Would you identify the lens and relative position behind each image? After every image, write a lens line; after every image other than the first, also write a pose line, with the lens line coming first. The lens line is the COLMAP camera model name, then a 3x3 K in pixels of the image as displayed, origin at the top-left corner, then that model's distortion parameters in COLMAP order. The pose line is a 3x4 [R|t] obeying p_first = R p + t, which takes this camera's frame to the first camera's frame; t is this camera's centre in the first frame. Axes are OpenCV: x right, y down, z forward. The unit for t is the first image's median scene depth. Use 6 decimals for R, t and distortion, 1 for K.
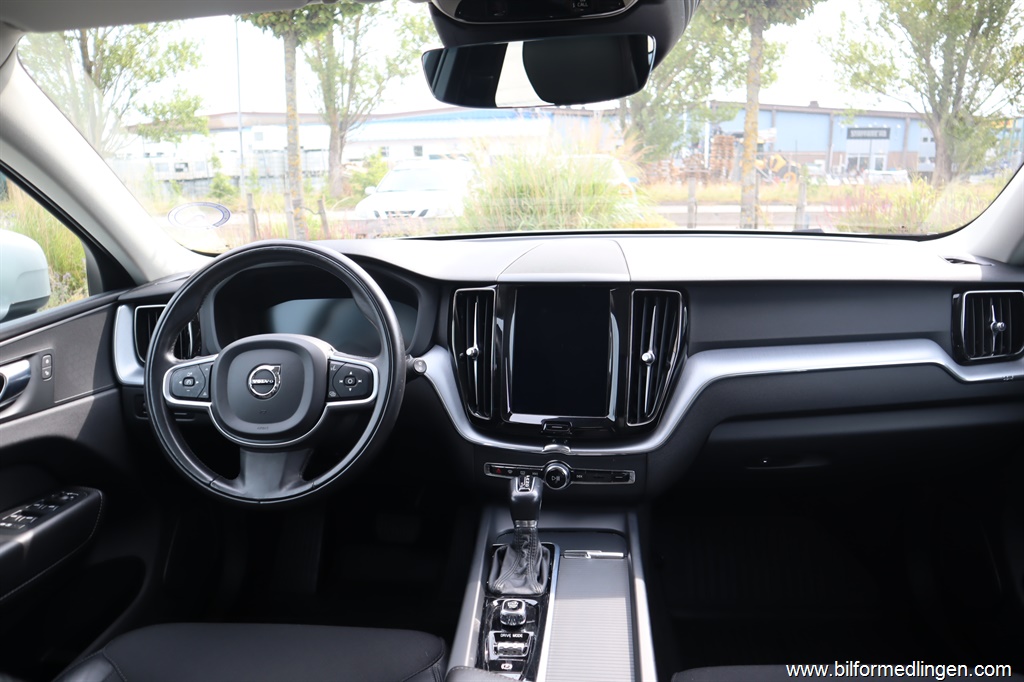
lens RADIAL K [[709.5, 0, 512.0], [0, 709.5, 341.0], [0, 0, 1]] dist [-0.130205, 0.076453]
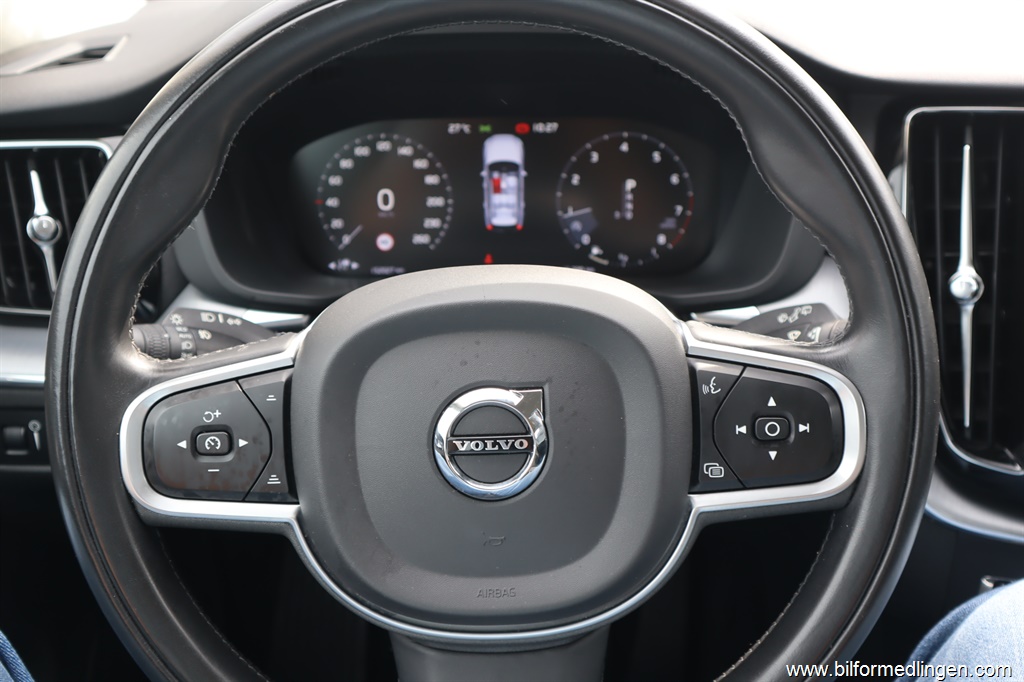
lens RADIAL K [[657.7, 0, 512.0], [0, 657.7, 341.0], [0, 0, 1]] dist [-0.000125, 0.000808]
pose [[0.997226, -0.023320, 0.070680, -0.357964], [0.008581, 0.979336, 0.202059, -0.039787], [-0.073932, -0.200892, 0.976820, 0.723079]]
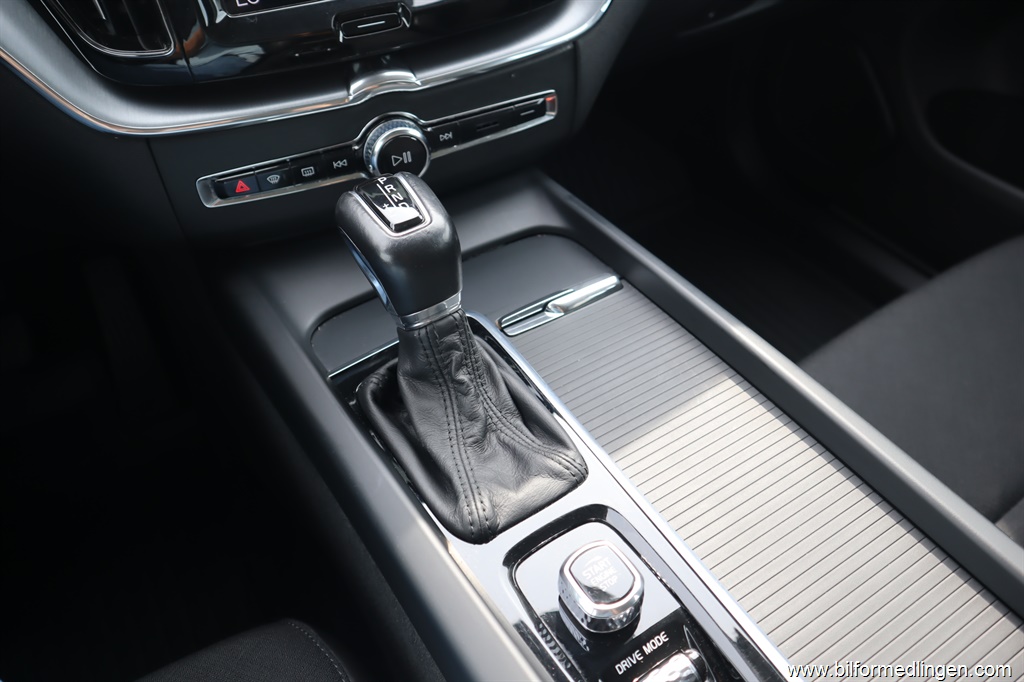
lens RADIAL K [[709.5, 0, 512.0], [0, 709.5, 341.0], [0, 0, 1]] dist [-0.130205, 0.076453]
pose [[0.793747, -0.423847, 0.436257, -0.110452], [0.142241, 0.826693, 0.544377, 0.079789], [-0.591383, -0.370044, 0.716473, 0.688346]]
